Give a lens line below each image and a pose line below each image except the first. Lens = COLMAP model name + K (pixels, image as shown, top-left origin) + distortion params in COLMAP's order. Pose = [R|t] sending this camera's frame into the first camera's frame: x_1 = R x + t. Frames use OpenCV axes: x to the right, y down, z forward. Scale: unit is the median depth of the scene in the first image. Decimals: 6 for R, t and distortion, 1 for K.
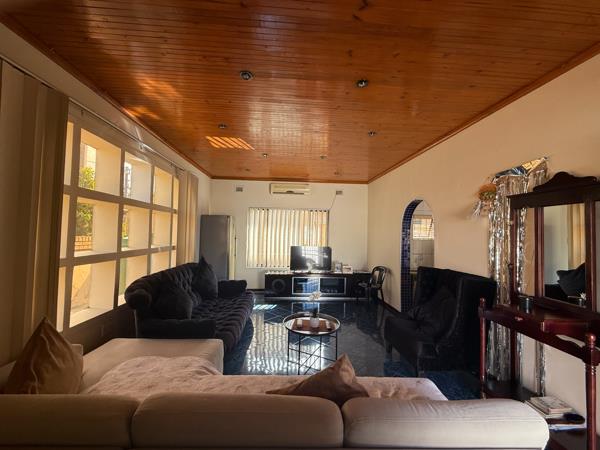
lens RADIAL K [[241.8, 0, 301.2], [0, 241.8, 228.4], [0, 0, 1]] dist [-0.002046, 0.001494]
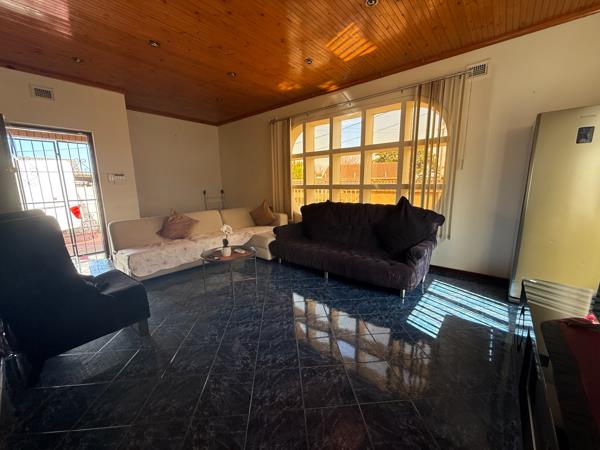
lens RADIAL K [[241.8, 0, 294.5], [0, 241.8, 223.2], [0, 0, 1]] dist [-0.002046, 0.001494]
pose [[-0.692771, 0.107611, -0.713084, 0.483945], [0.024807, 0.991775, 0.125568, 0.108434], [0.720731, 0.069300, -0.689742, 1.664328]]
